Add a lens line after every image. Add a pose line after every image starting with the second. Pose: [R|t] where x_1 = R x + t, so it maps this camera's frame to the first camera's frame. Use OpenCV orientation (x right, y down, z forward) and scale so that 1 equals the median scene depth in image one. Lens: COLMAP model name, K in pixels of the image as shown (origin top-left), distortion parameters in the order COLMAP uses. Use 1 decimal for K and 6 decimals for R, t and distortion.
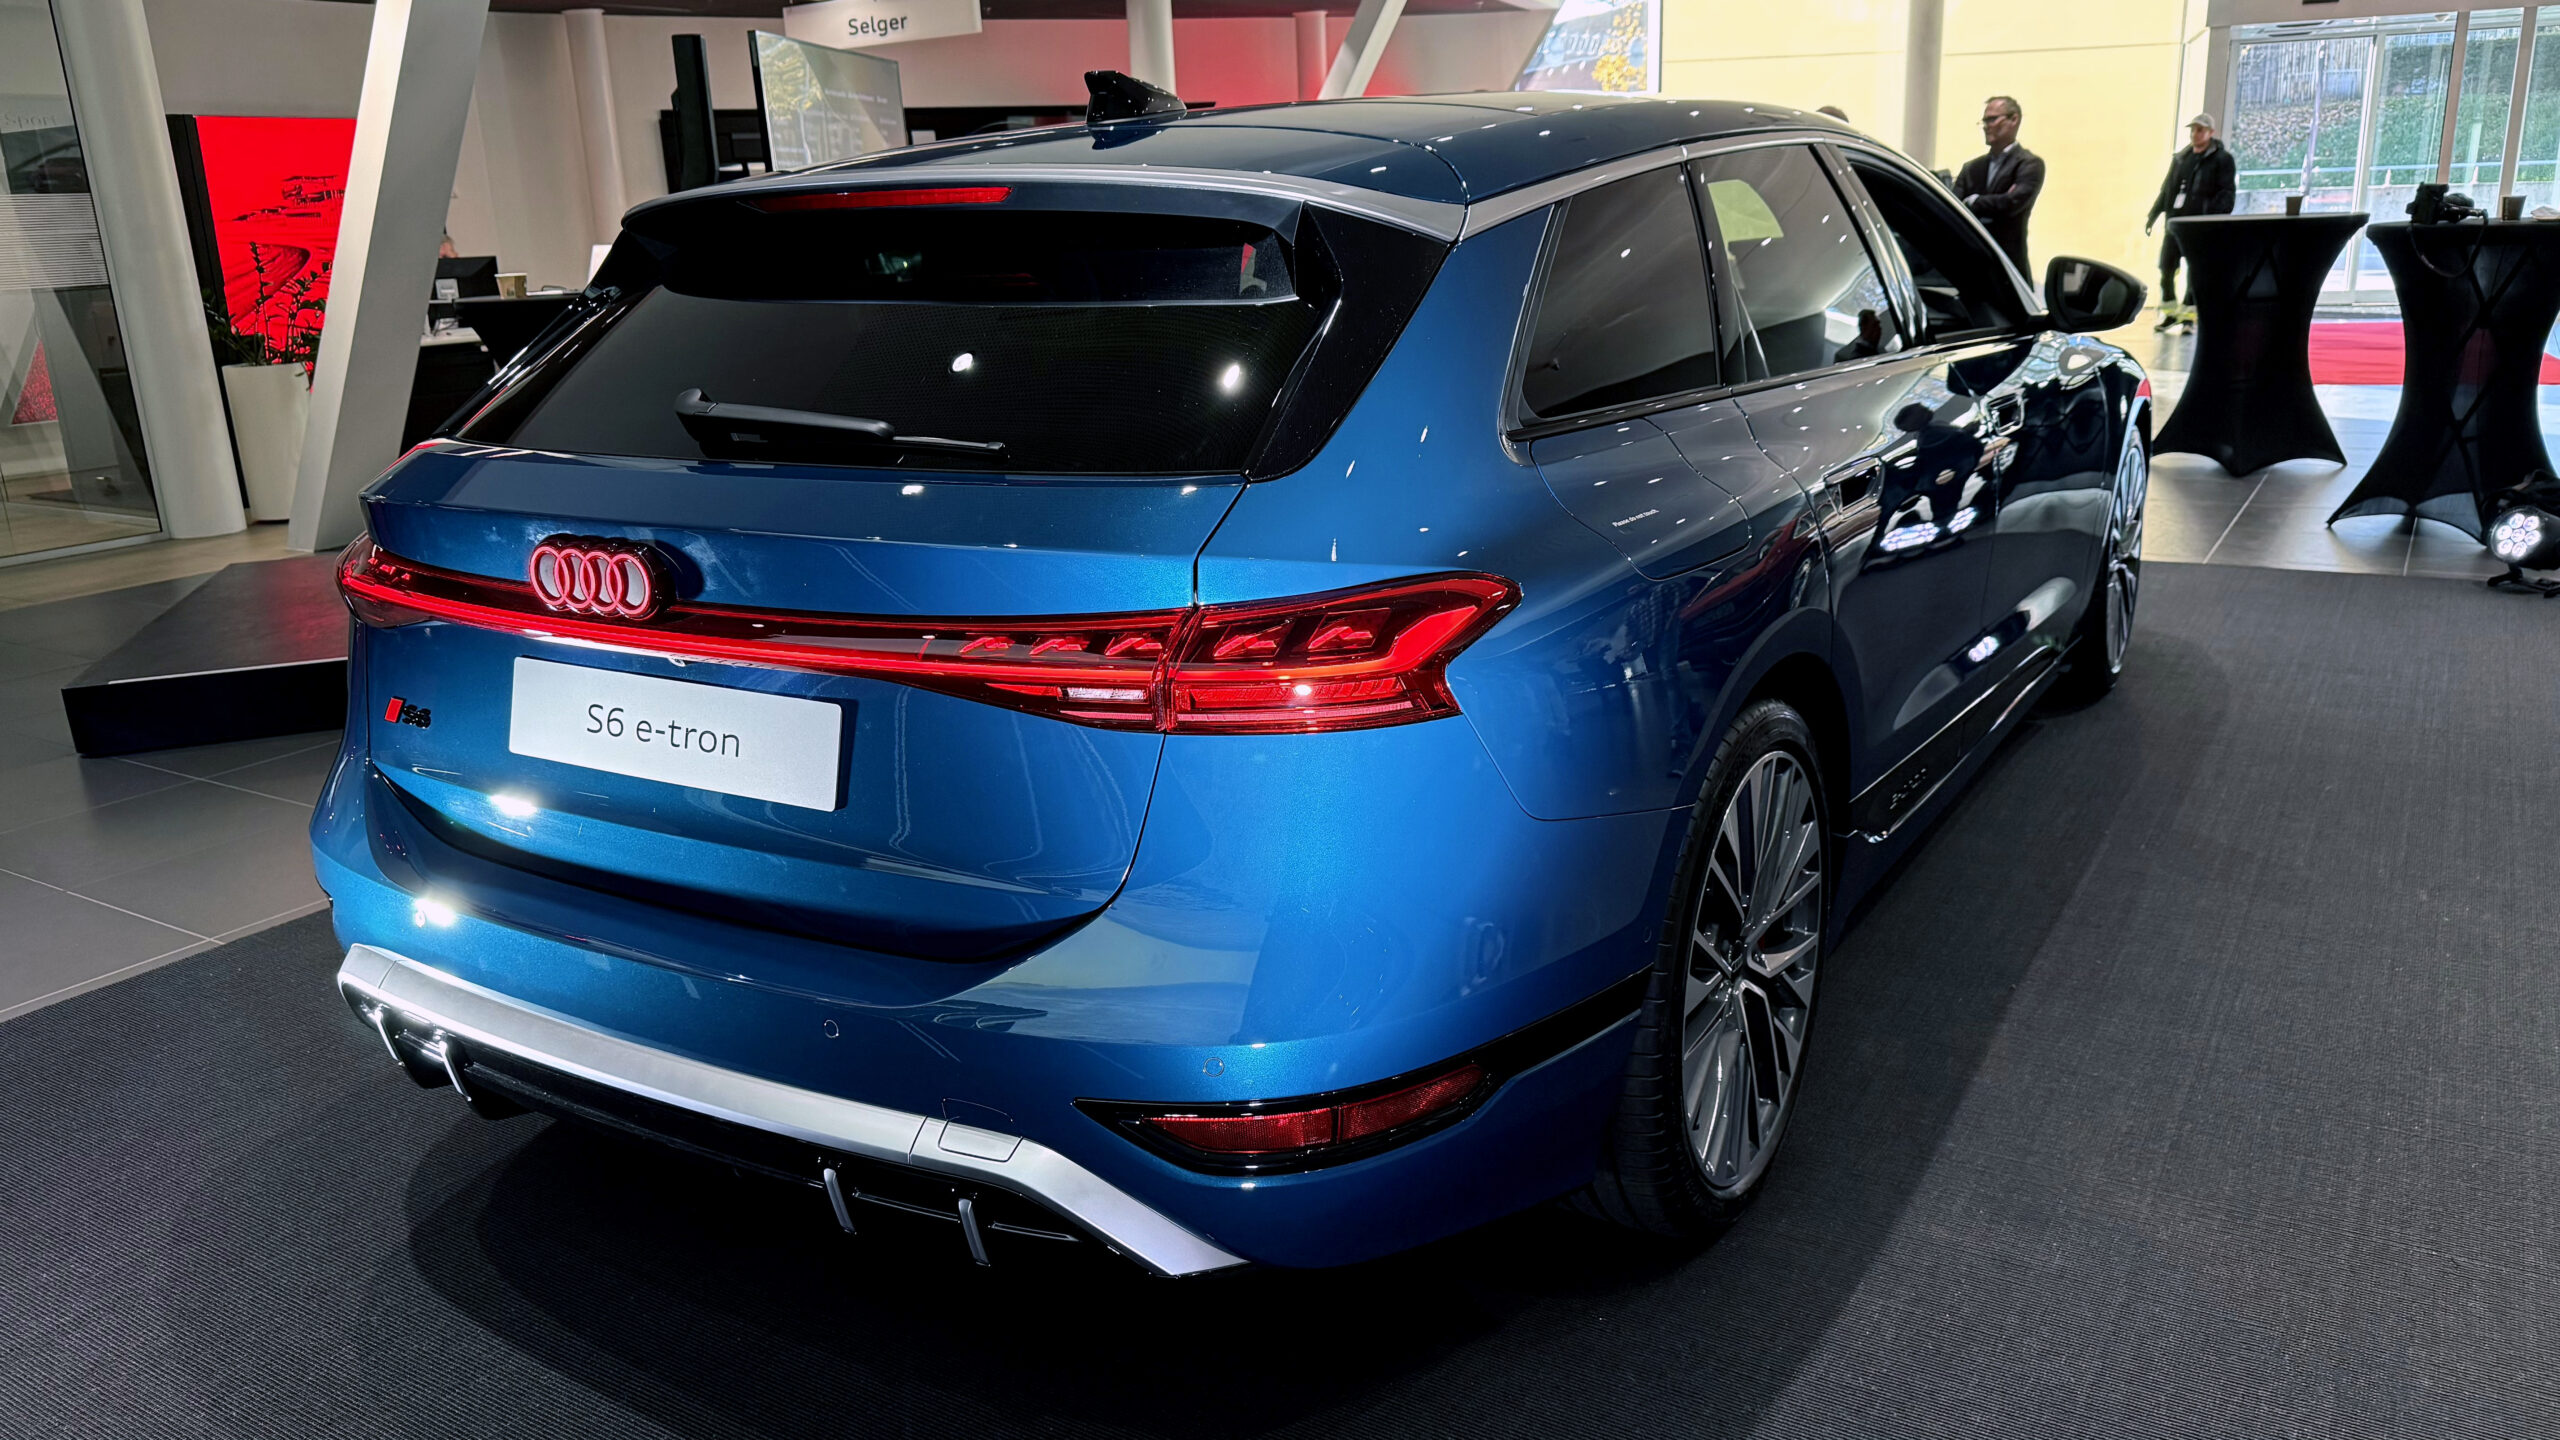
lens RADIAL K [[1794.1, 0, 1280.0], [0, 1794.1, 720.0], [0, 0, 1]] dist [0.083006, -0.125555]
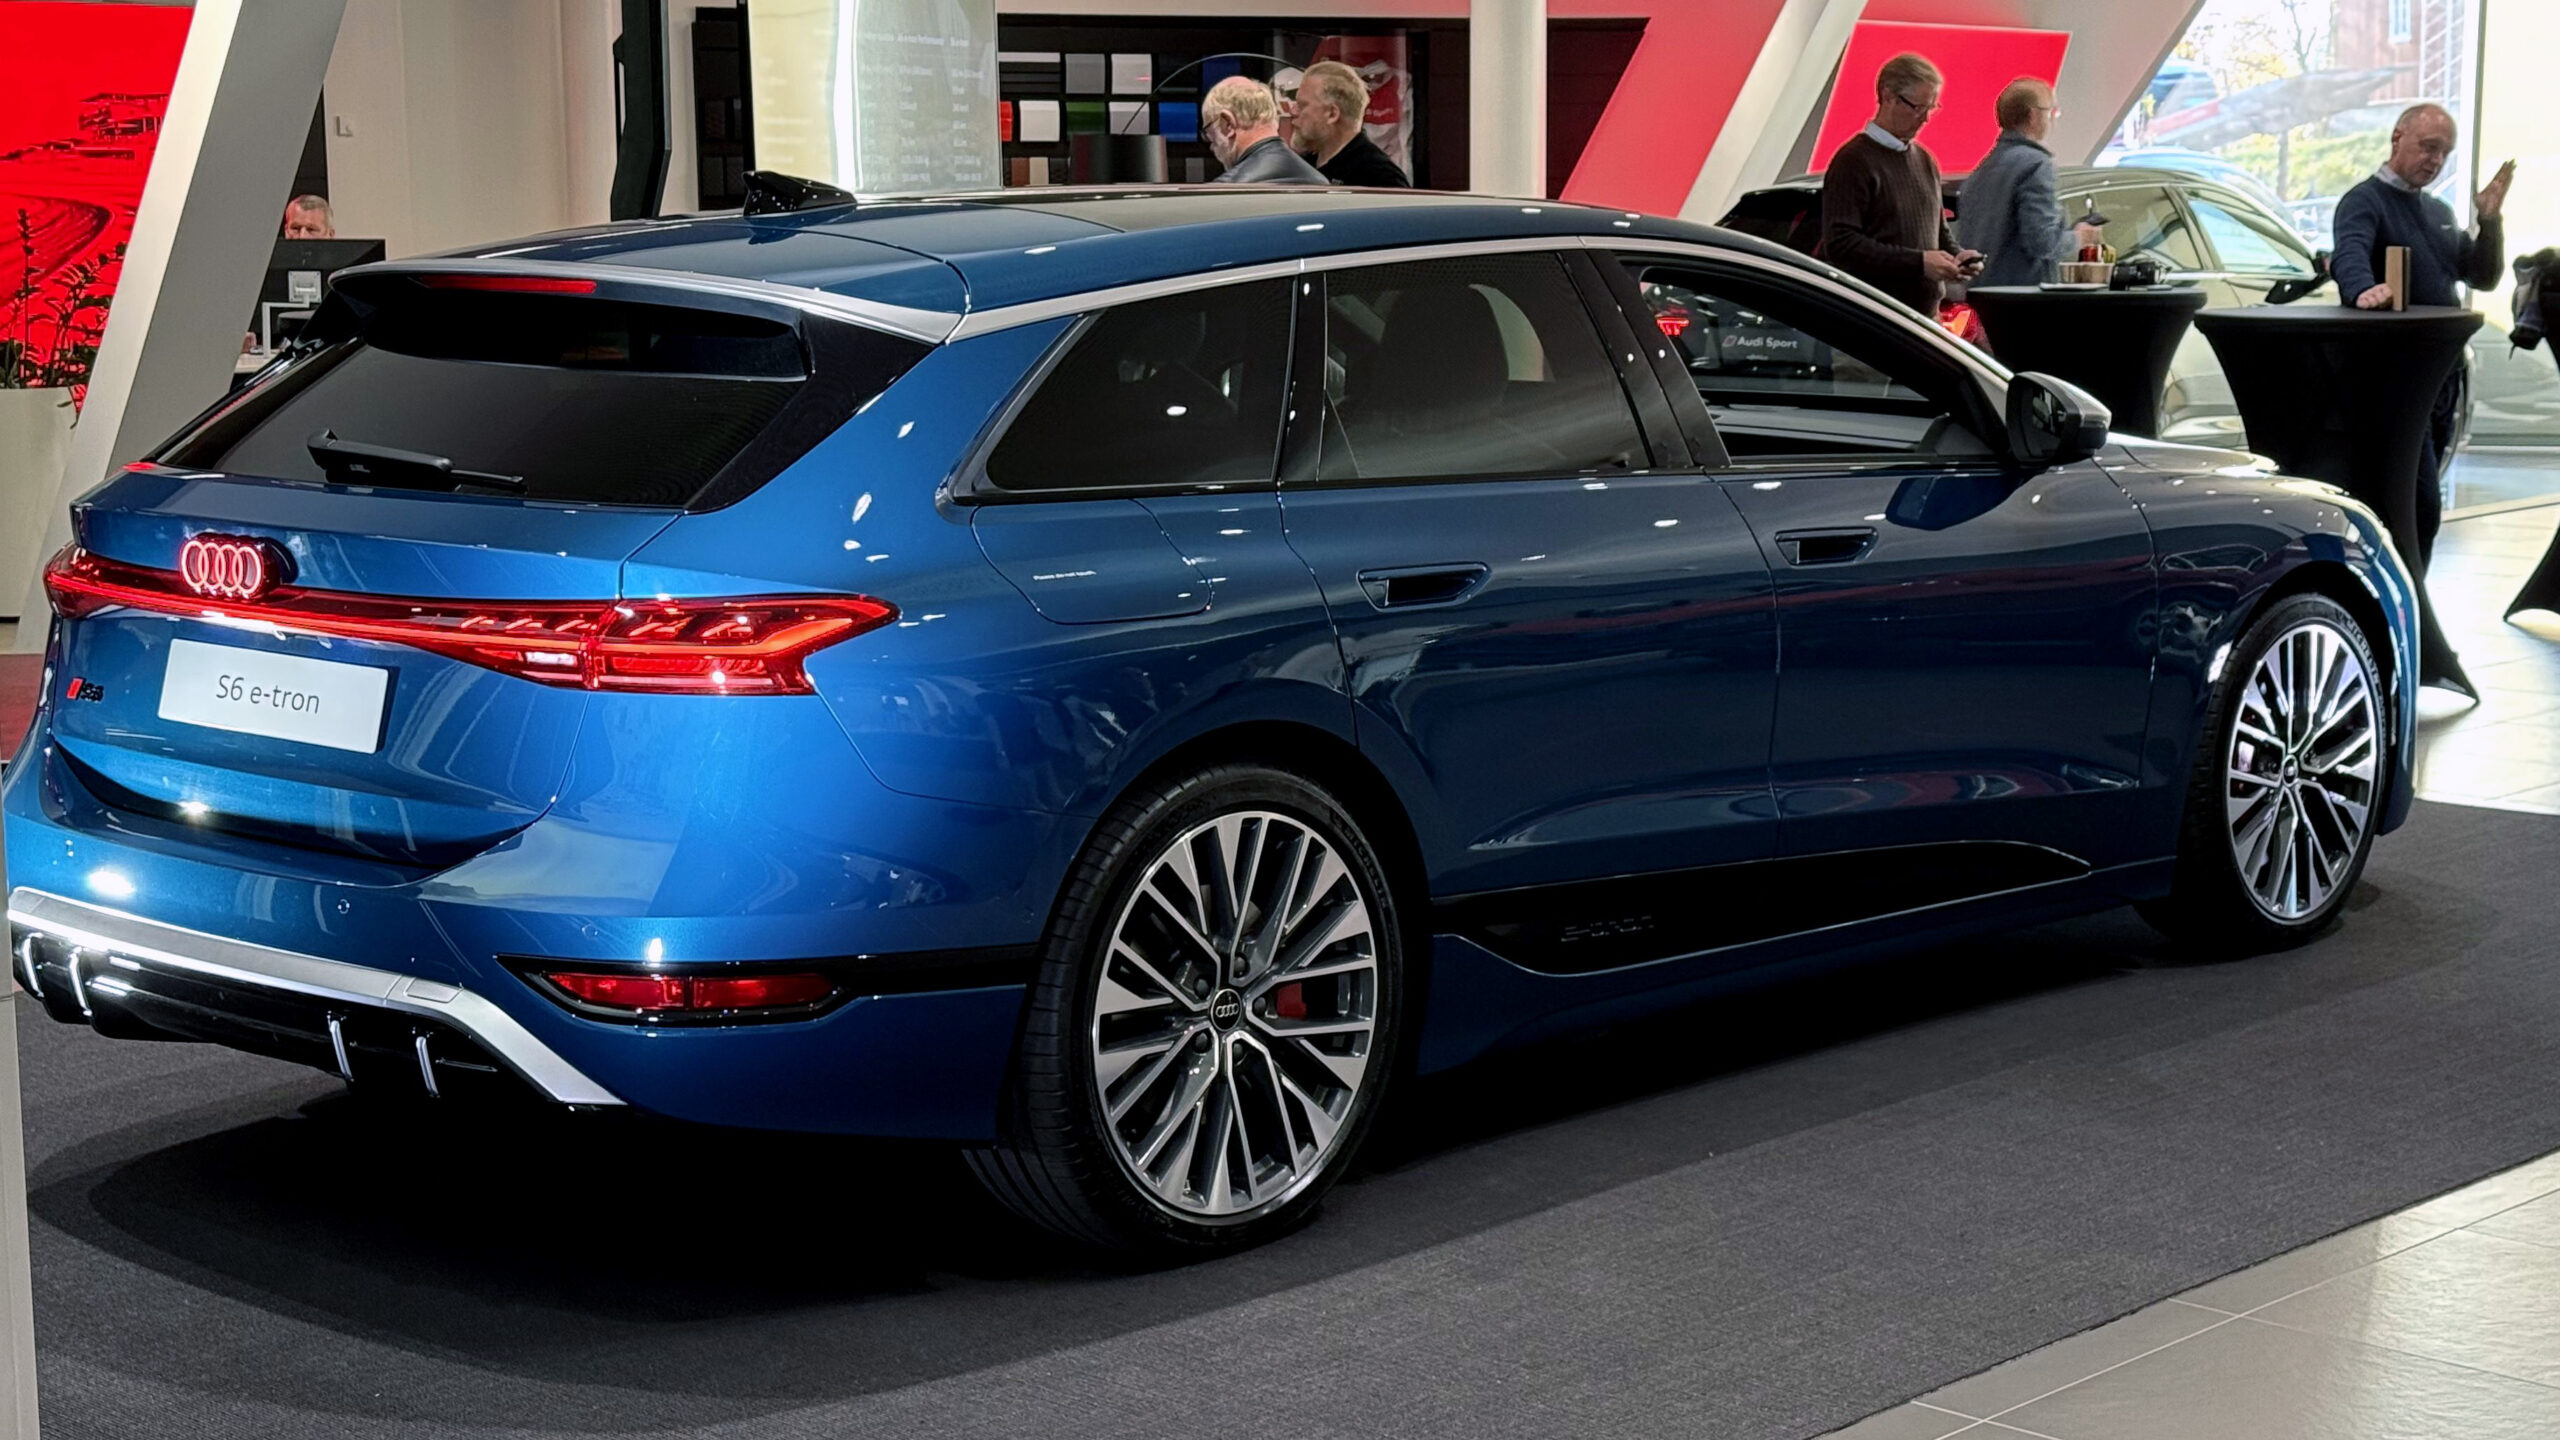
lens RADIAL K [[3727.1, 0, 1280.0], [0, 3727.1, 720.0], [0, 0, 1]] dist [0.302454, -0.739071]
pose [[0.981597, 0.064737, -0.179658, 0.840729], [-0.086929, 0.989137, -0.118536, 0.281671], [0.170033, 0.131972, 0.976561, -1.481007]]
